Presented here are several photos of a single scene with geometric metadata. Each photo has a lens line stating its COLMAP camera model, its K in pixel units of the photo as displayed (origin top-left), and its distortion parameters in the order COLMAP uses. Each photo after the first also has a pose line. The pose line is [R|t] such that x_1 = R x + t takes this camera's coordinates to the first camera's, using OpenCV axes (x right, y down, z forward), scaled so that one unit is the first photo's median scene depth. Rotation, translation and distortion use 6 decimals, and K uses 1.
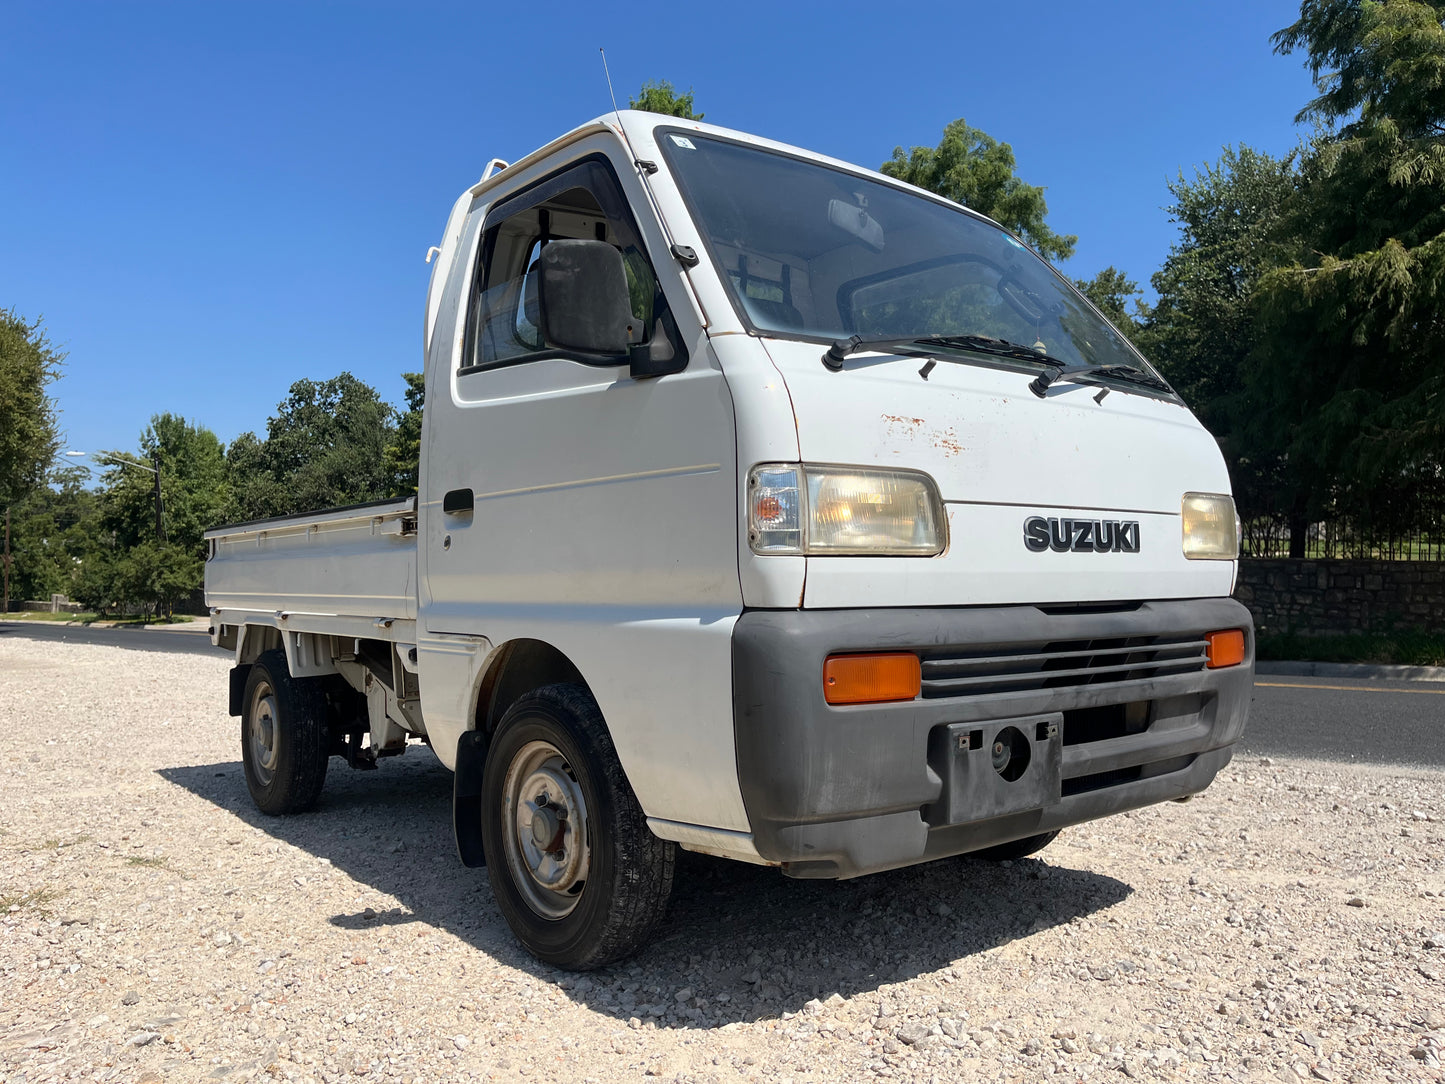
lens RADIAL K [[1137.7, 0, 722.5], [0, 1137.7, 542.0], [0, 0, 1]] dist [0.025147, 0.007916]
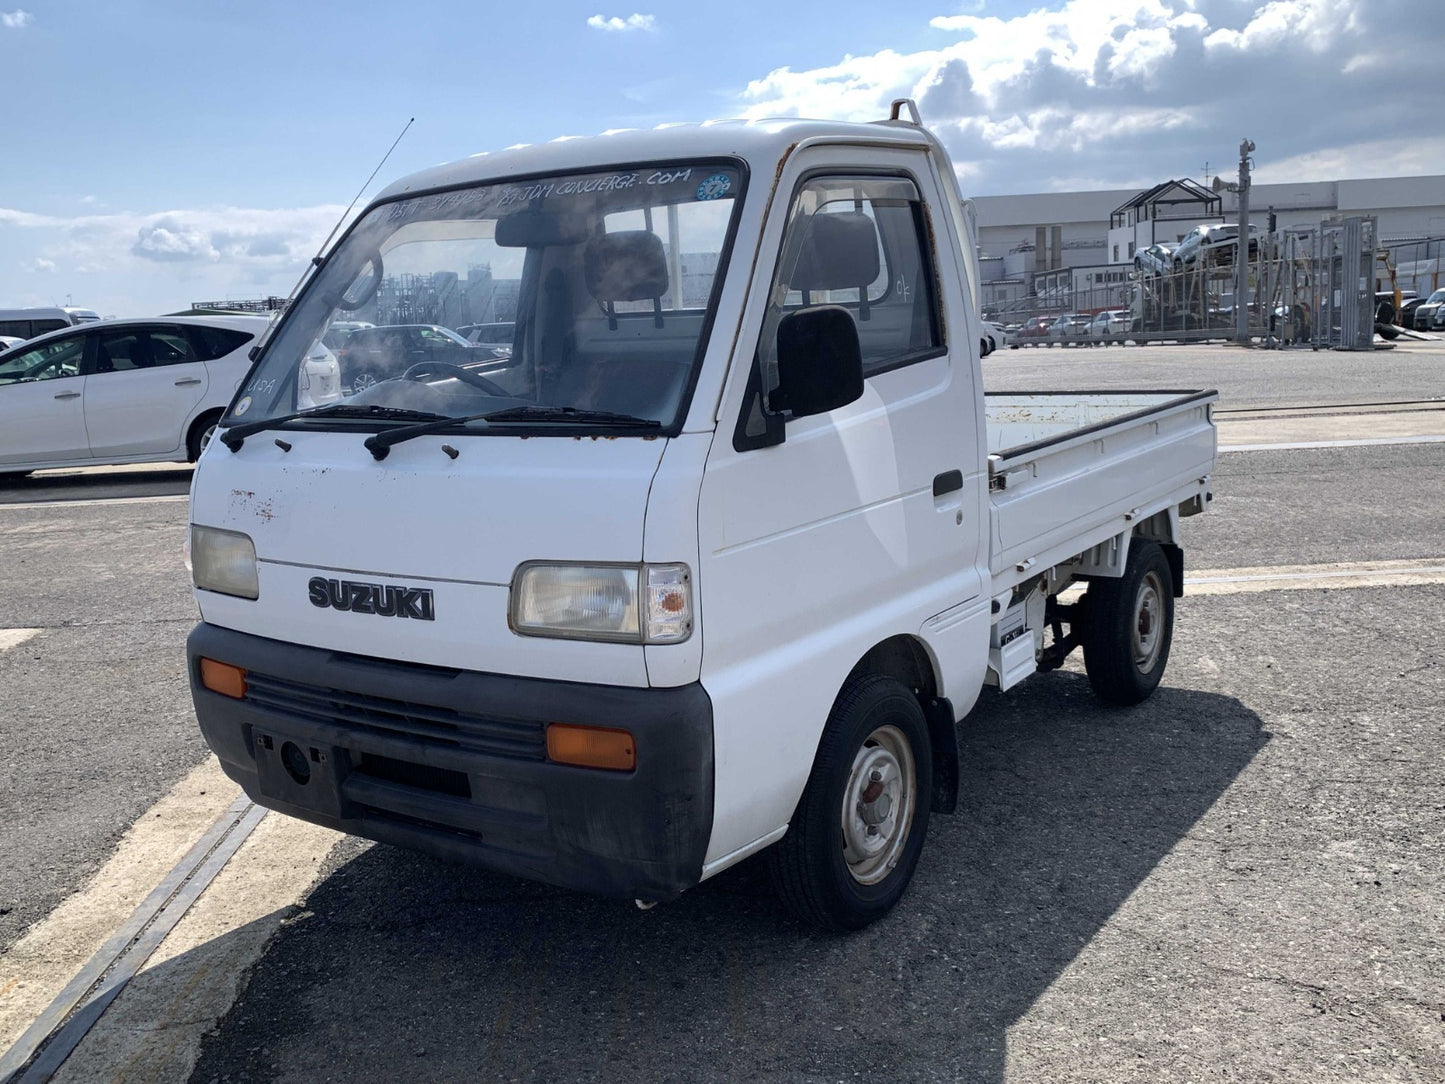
lens RADIAL K [[1374.4, 0, 704.0], [0, 1374.4, 538.4], [0, 0, 1]] dist [0.159539, -0.486031]
pose [[0.275339, 0.155236, -0.948731, 1.644873], [0.082773, 0.979383, 0.184274, -0.276456], [0.957777, -0.129268, 0.256813, 0.982892]]
